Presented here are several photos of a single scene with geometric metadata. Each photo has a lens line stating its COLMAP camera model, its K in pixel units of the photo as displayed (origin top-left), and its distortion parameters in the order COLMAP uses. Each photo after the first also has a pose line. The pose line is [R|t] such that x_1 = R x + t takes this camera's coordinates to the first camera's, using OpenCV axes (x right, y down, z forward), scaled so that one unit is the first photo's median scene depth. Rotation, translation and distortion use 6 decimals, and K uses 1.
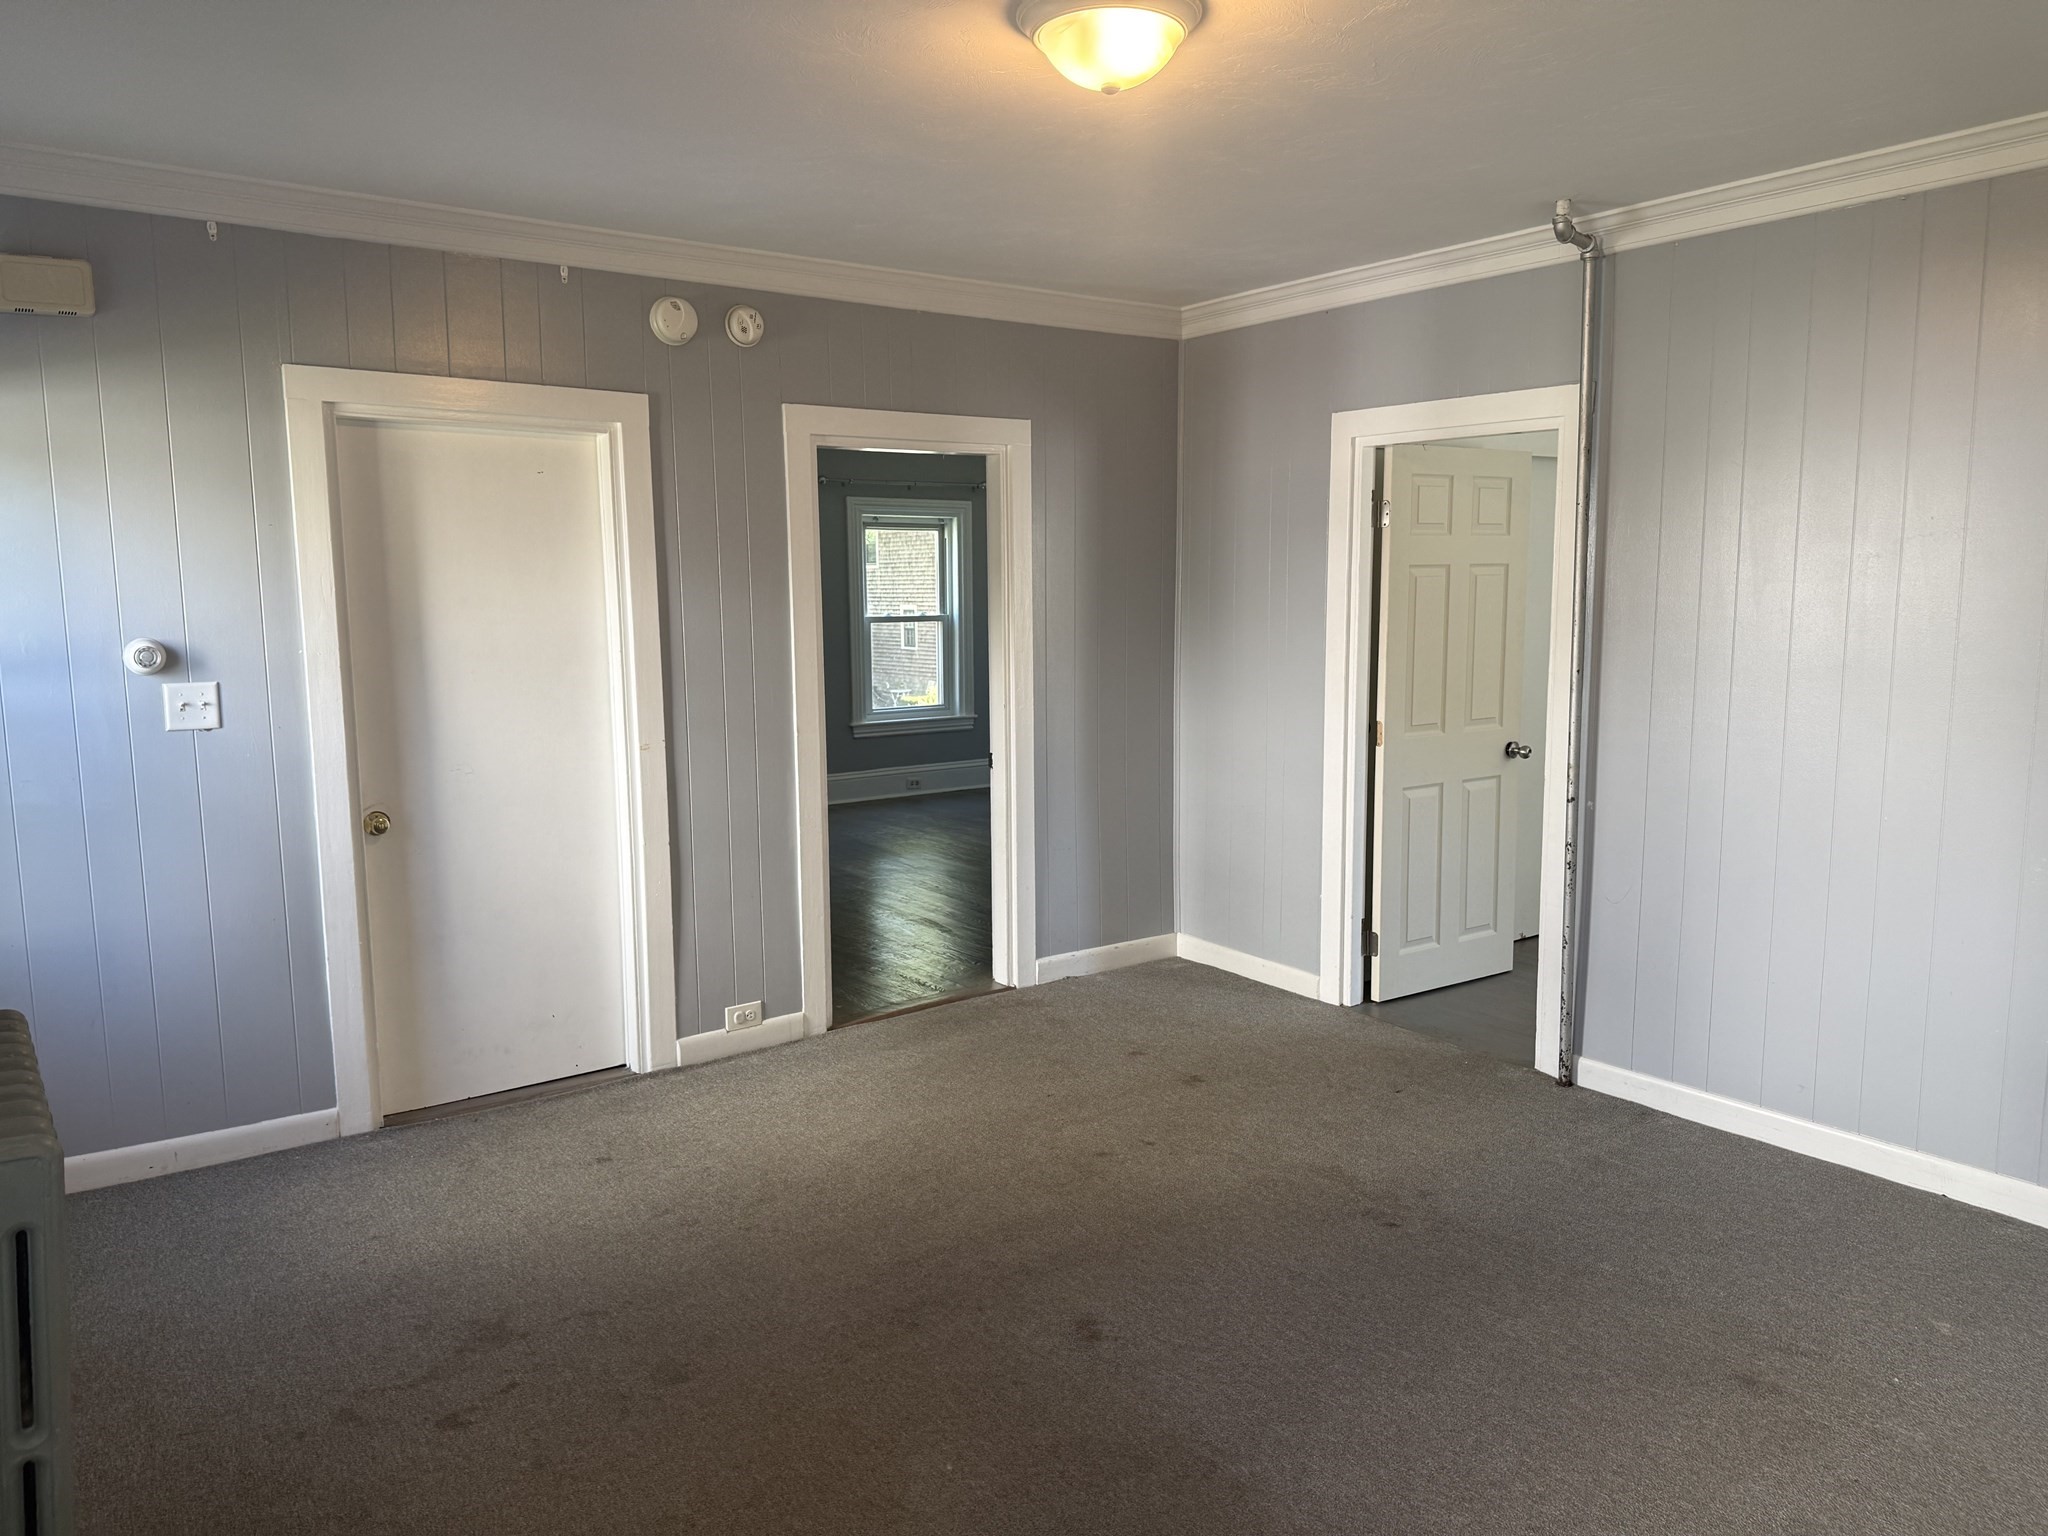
lens RADIAL K [[1425.5, 0, 1030.9], [0, 1425.5, 757.2], [0, 0, 1]] dist [0.108027, -0.177275]
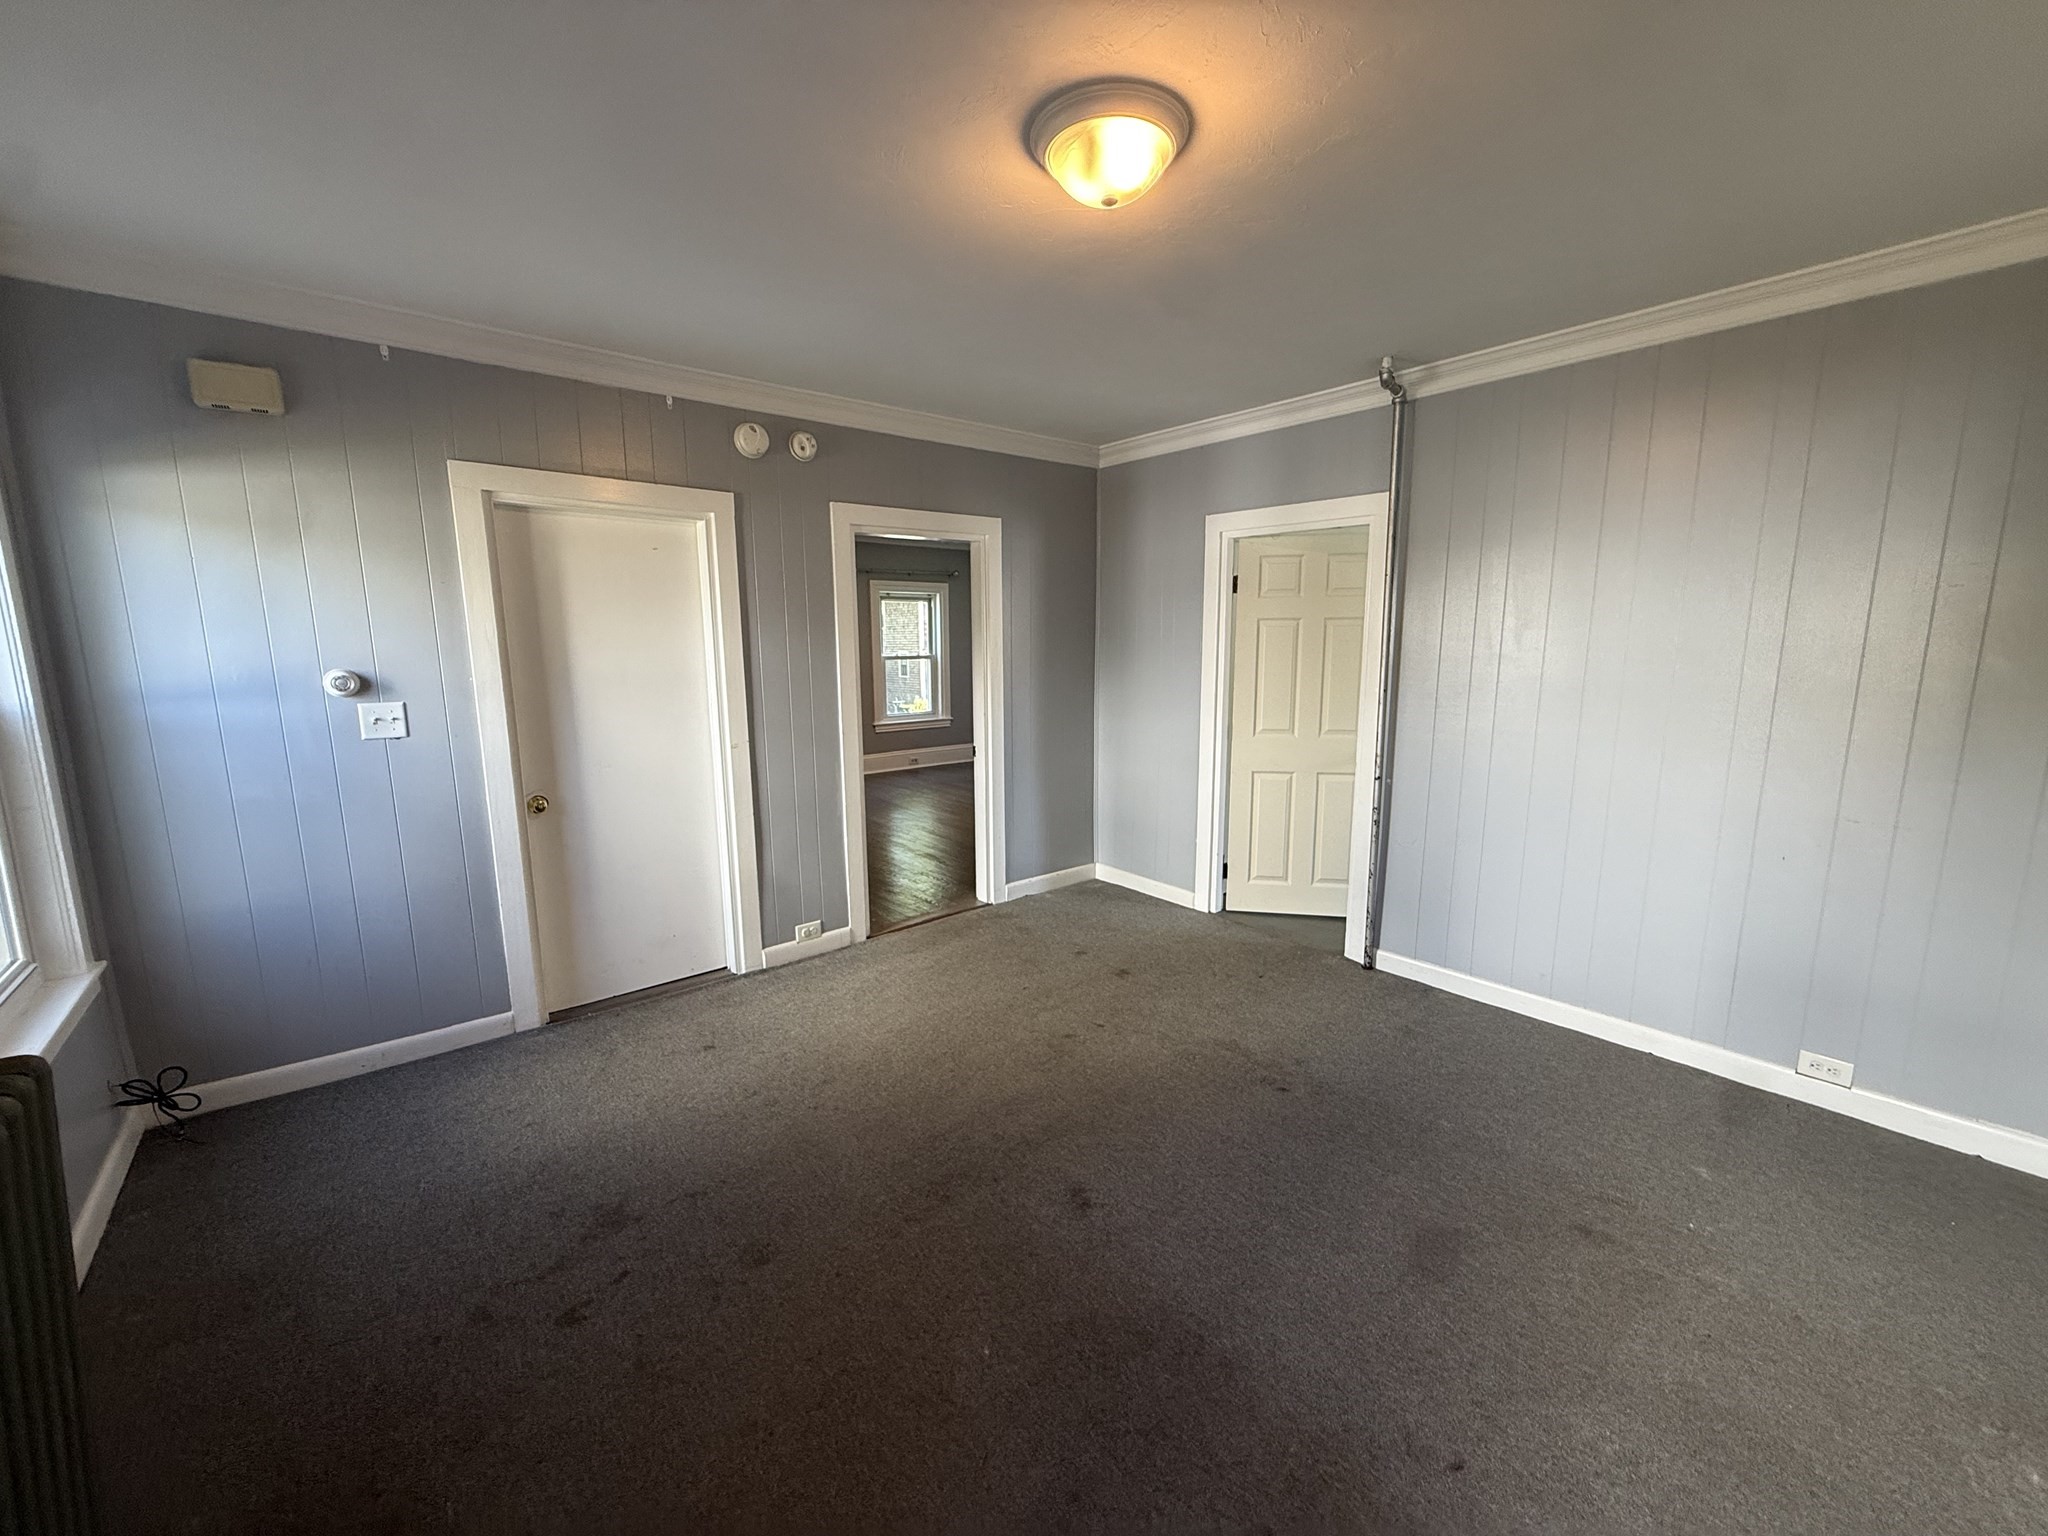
lens RADIAL K [[815.2, 0, 1019.3], [0, 815.2, 767.7], [0, 0, 1]] dist [-0.000155, 0.000023]
pose [[0.998388, -0.008228, 0.056162, -0.035757], [0.006260, 0.999363, 0.035126, -0.012410], [-0.056415, -0.034718, 0.997804, 0.188280]]
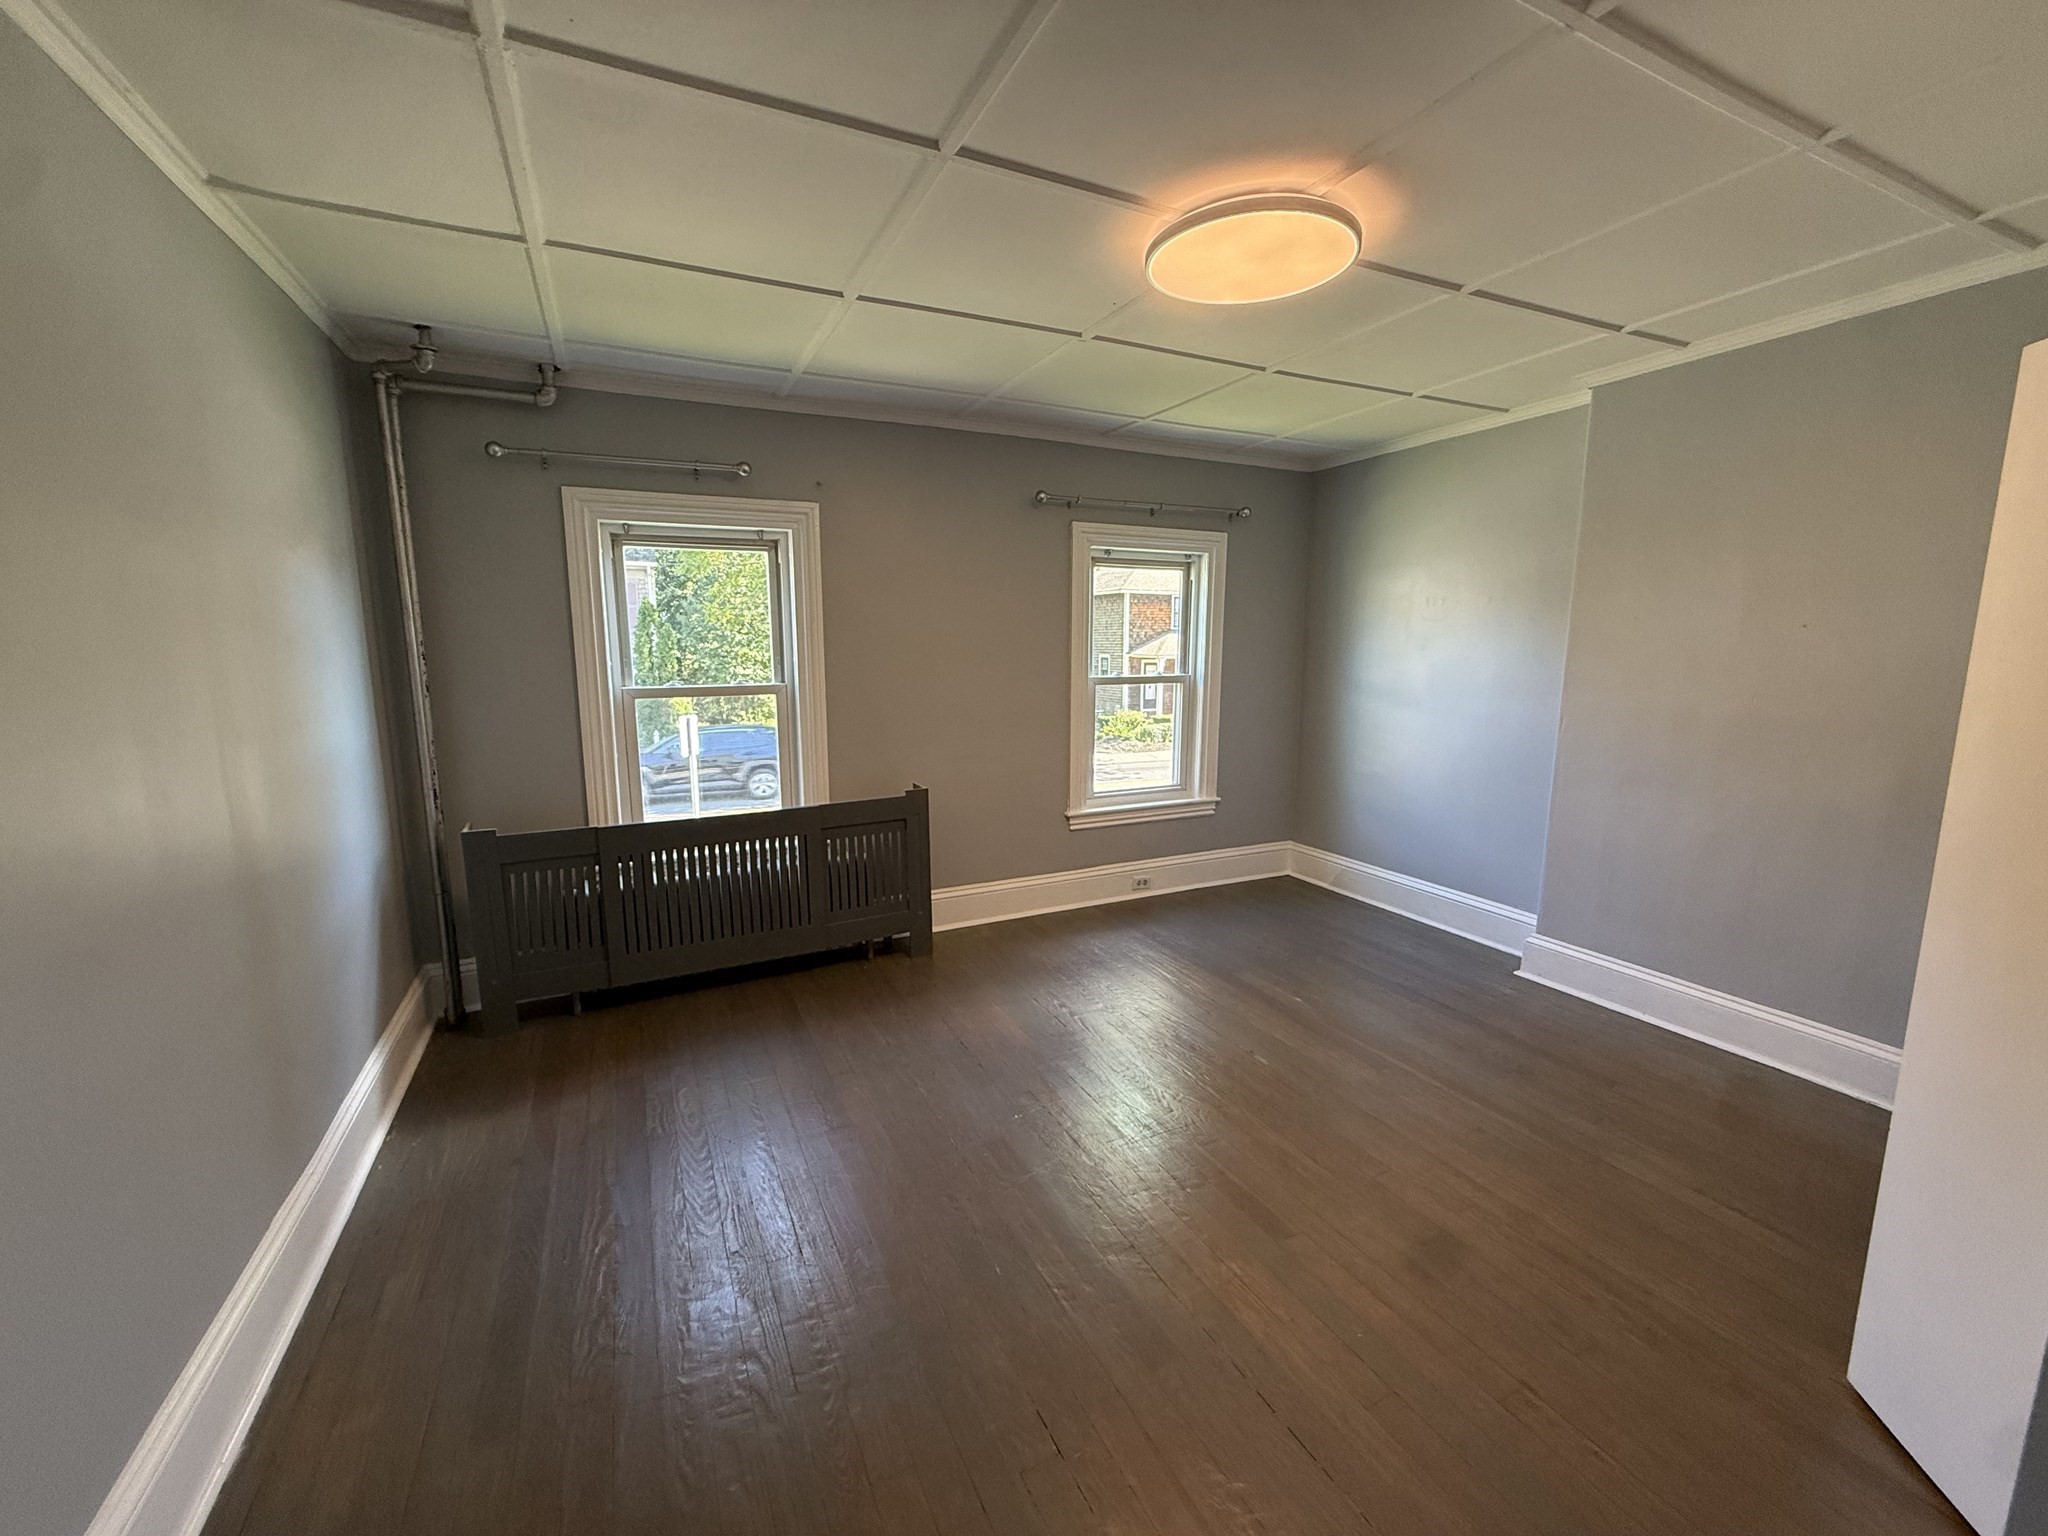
lens RADIAL K [[815.2, 0, 1019.3], [0, 815.2, 767.7], [0, 0, 1]] dist [-0.000155, 0.000023]
pose [[0.983387, 0.035304, -0.178055, -0.162011], [-0.029361, 0.998924, 0.035906, -0.143128], [0.179131, -0.030082, 0.983365, 1.225151]]
